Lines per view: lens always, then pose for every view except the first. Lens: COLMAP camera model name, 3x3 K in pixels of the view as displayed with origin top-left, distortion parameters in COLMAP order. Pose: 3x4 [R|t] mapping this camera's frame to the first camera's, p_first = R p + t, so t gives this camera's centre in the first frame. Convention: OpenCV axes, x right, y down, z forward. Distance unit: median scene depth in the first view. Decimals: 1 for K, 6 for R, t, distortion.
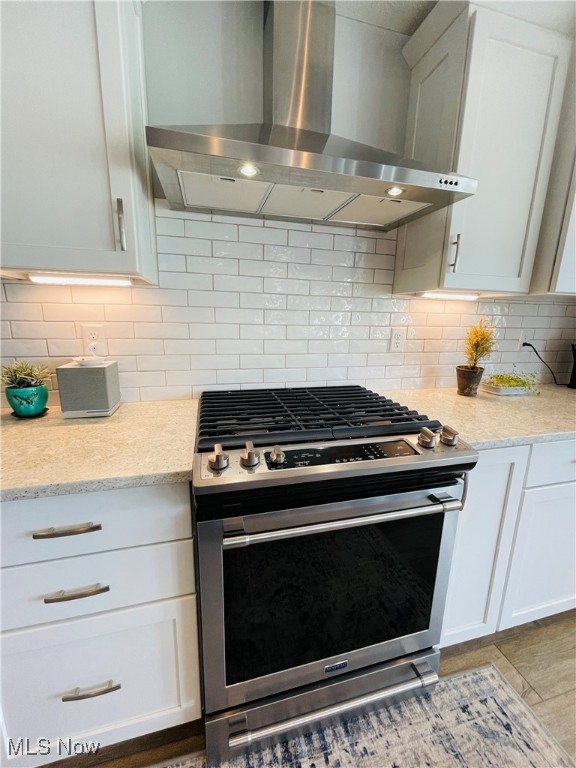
lens RADIAL K [[311.8, 0, 288.7], [0, 311.8, 378.0], [0, 0, 1]] dist [0.002177, -0.001225]
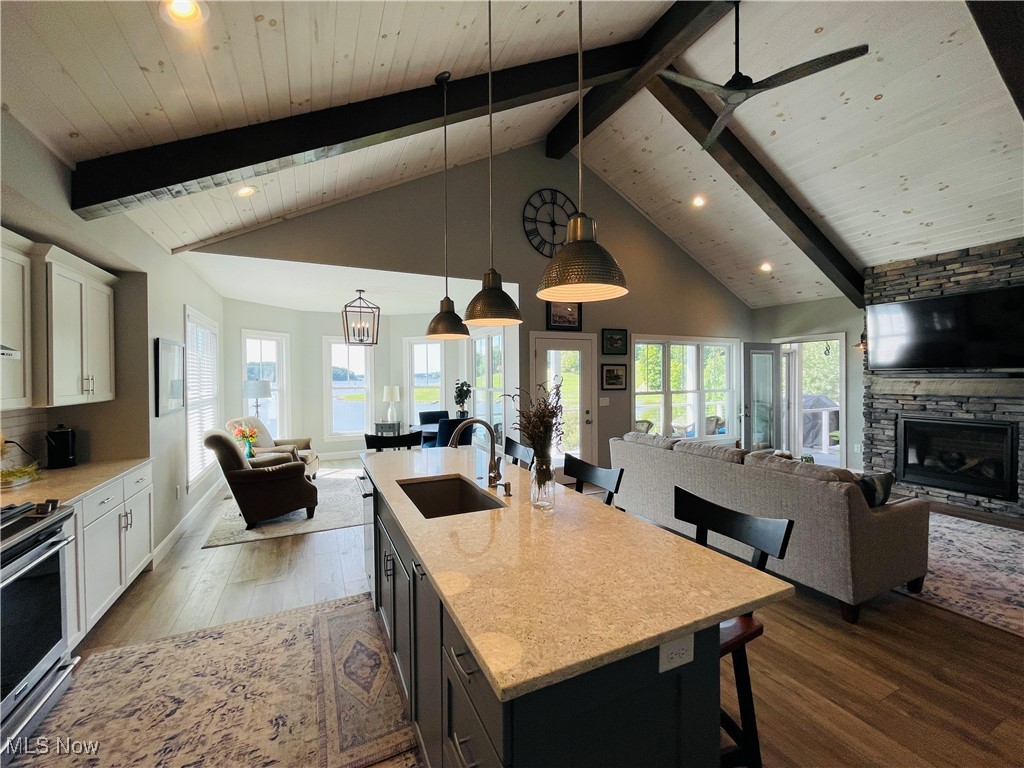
lens RADIAL K [[415.7, 0, 507.1], [0, 415.7, 380.5], [0, 0, 1]] dist [0.002177, -0.001225]
pose [[-0.181483, -0.033069, 0.982838, -1.692812], [0.205231, 0.976154, 0.070741, -0.094396], [-0.961740, 0.214547, -0.170369, -0.892260]]
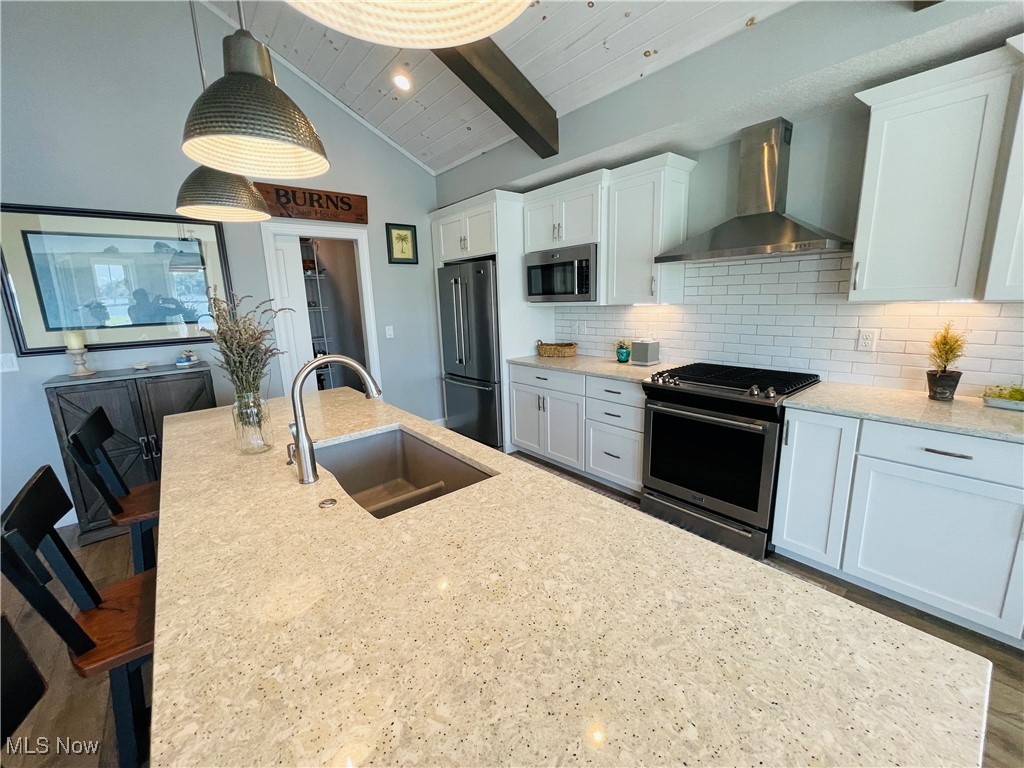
lens RADIAL K [[415.7, 0, 505.9], [0, 415.7, 380.5], [0, 0, 1]] dist [0.002177, -0.001225]
pose [[0.409135, 0.142007, -0.901356, 1.625703], [-0.143113, 0.985577, 0.090316, 0.099879], [0.901181, 0.092044, 0.423557, -1.088429]]
